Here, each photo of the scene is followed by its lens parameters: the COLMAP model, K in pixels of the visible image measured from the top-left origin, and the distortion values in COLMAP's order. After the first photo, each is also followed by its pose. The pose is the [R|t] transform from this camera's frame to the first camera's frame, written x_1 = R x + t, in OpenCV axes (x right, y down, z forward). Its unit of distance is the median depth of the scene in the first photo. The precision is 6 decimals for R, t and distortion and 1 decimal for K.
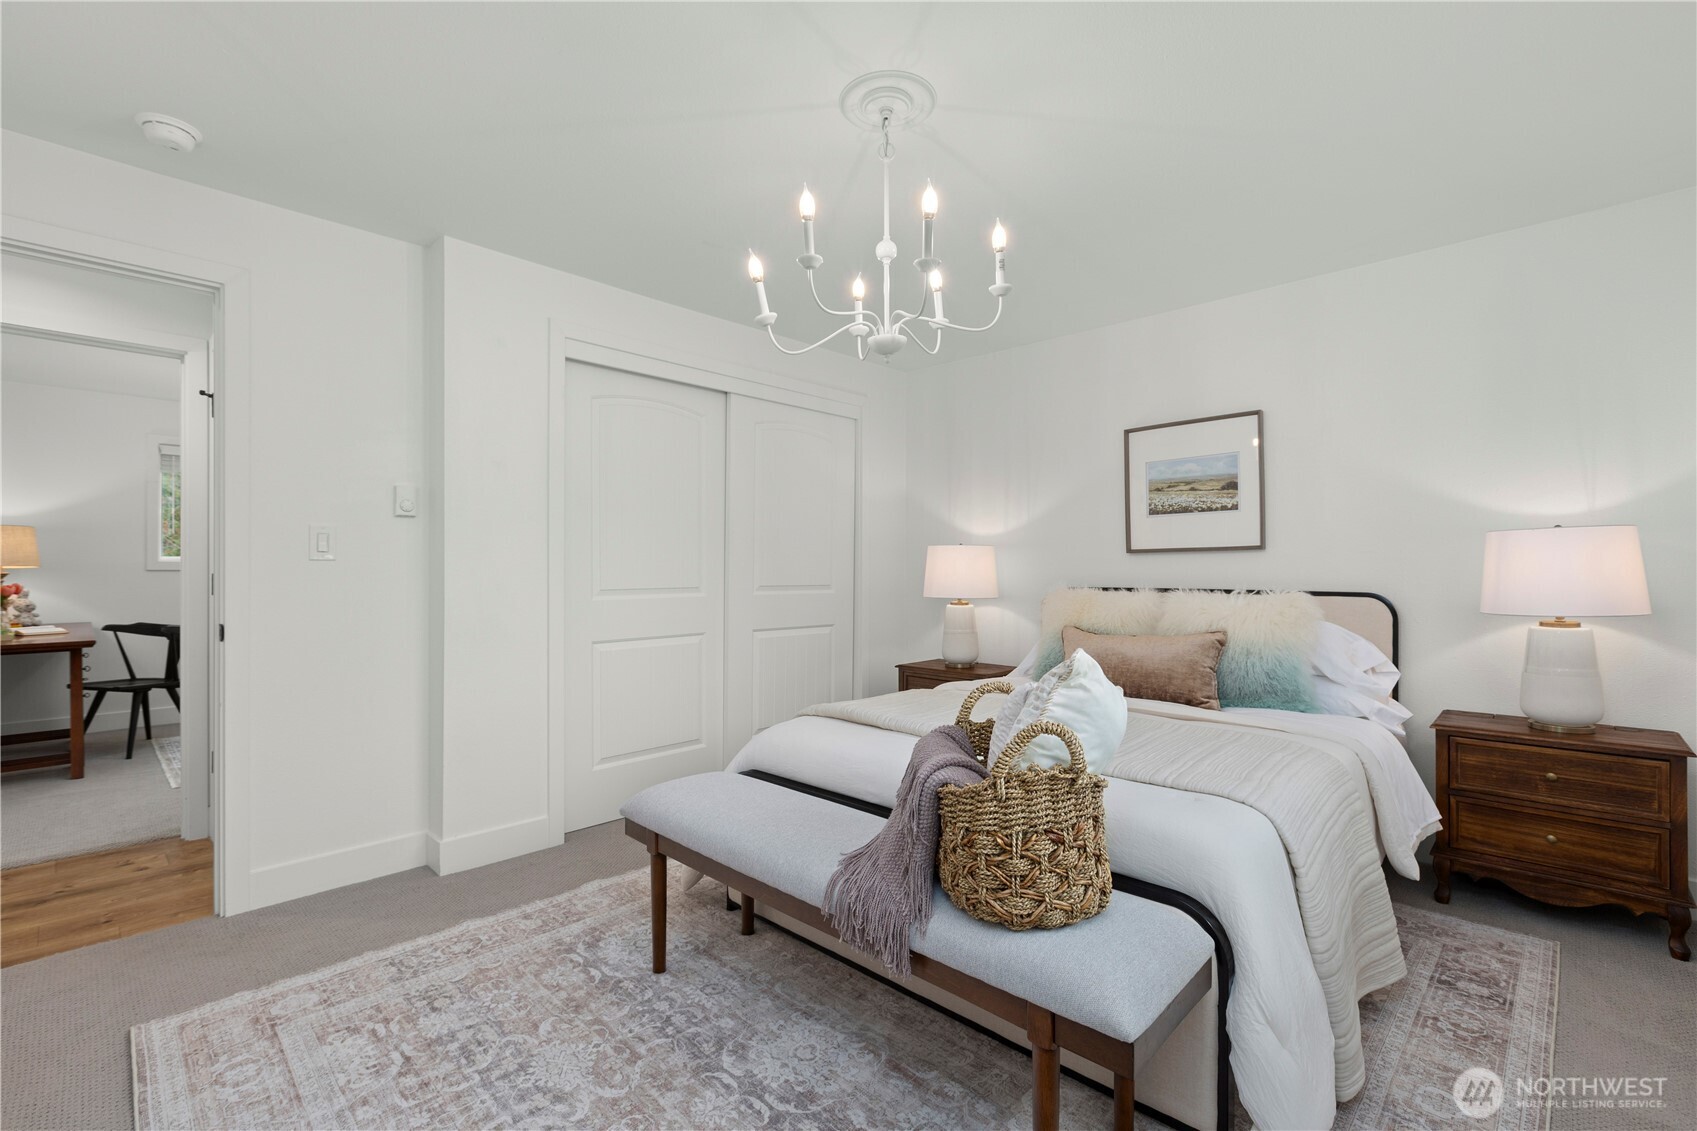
lens RADIAL K [[747.0, 0, 846.2], [0, 747.0, 572.4], [0, 0, 1]] dist [-0.003686, -0.000274]
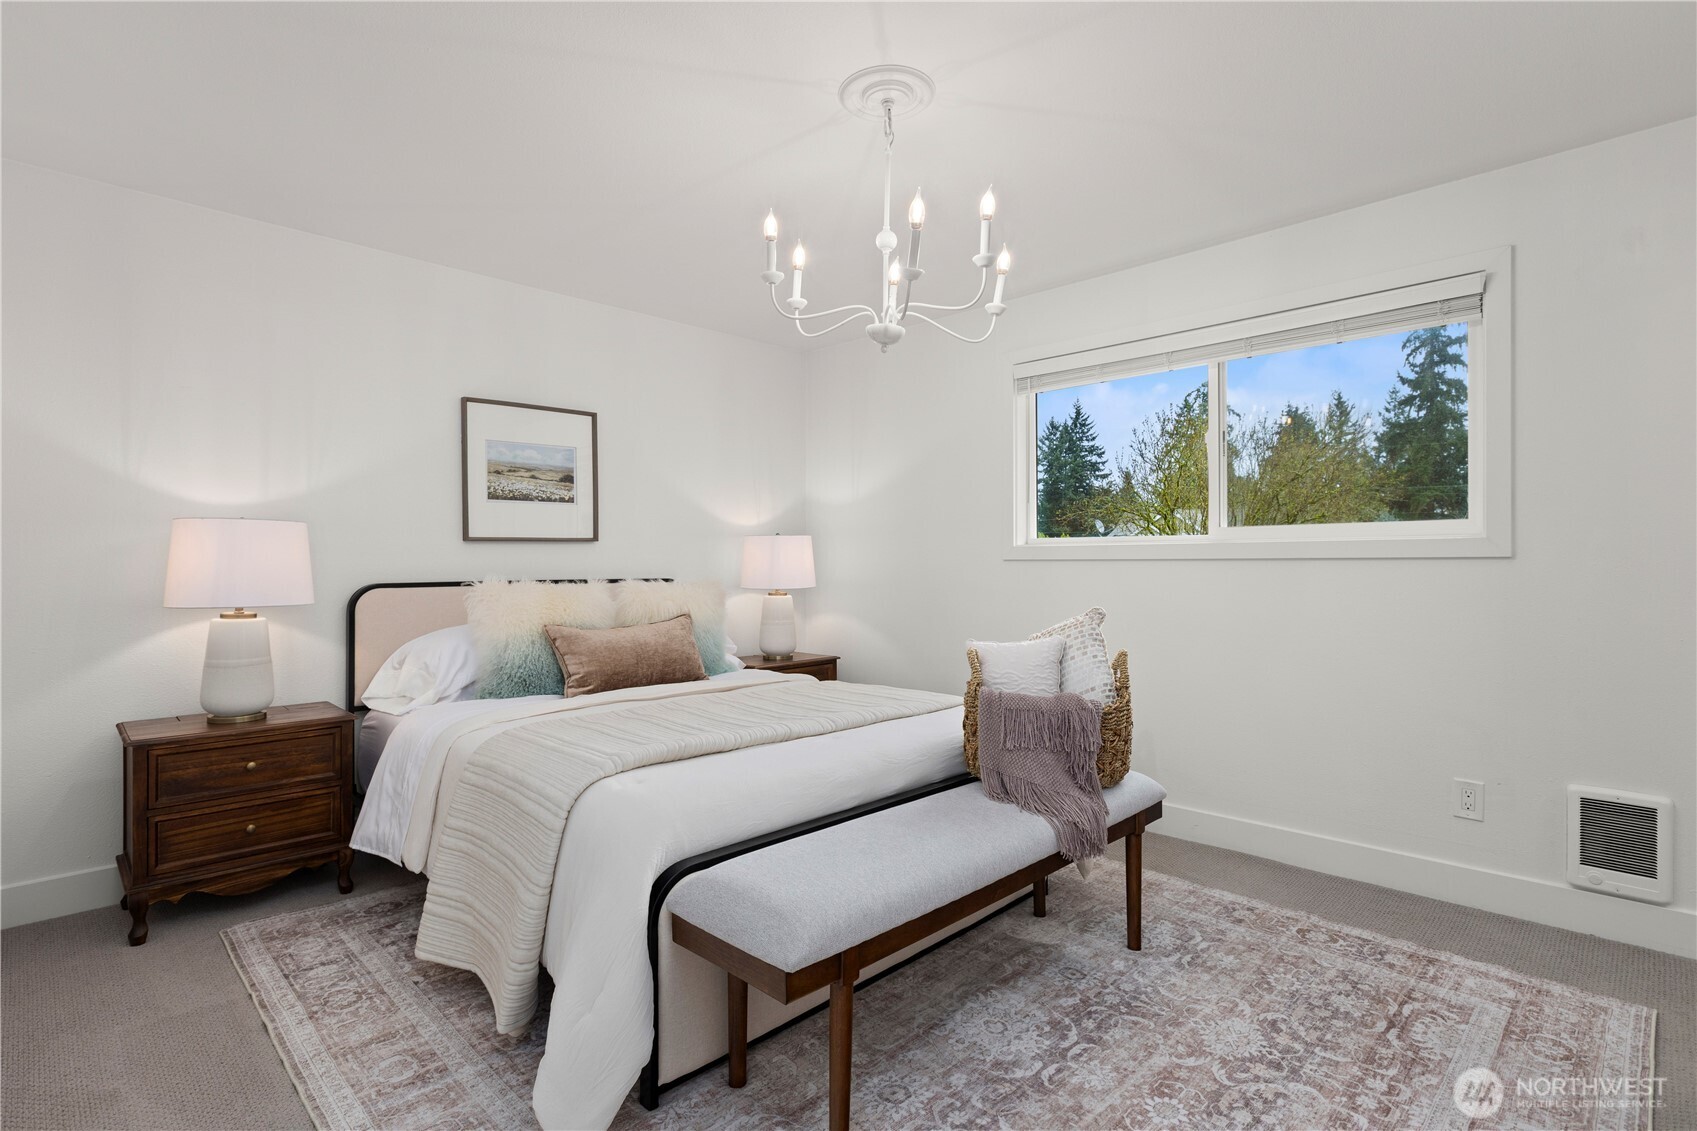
lens RADIAL K [[817.5, 0, 850.0], [0, 817.5, 556.7], [0, 0, 1]] dist [0.002075, 0.000030]
pose [[0.014699, 0.003515, 0.999886, -0.596106], [0.007465, 0.999966, -0.003625, -0.002014], [-0.999864, 0.007517, 0.014672, 0.590210]]
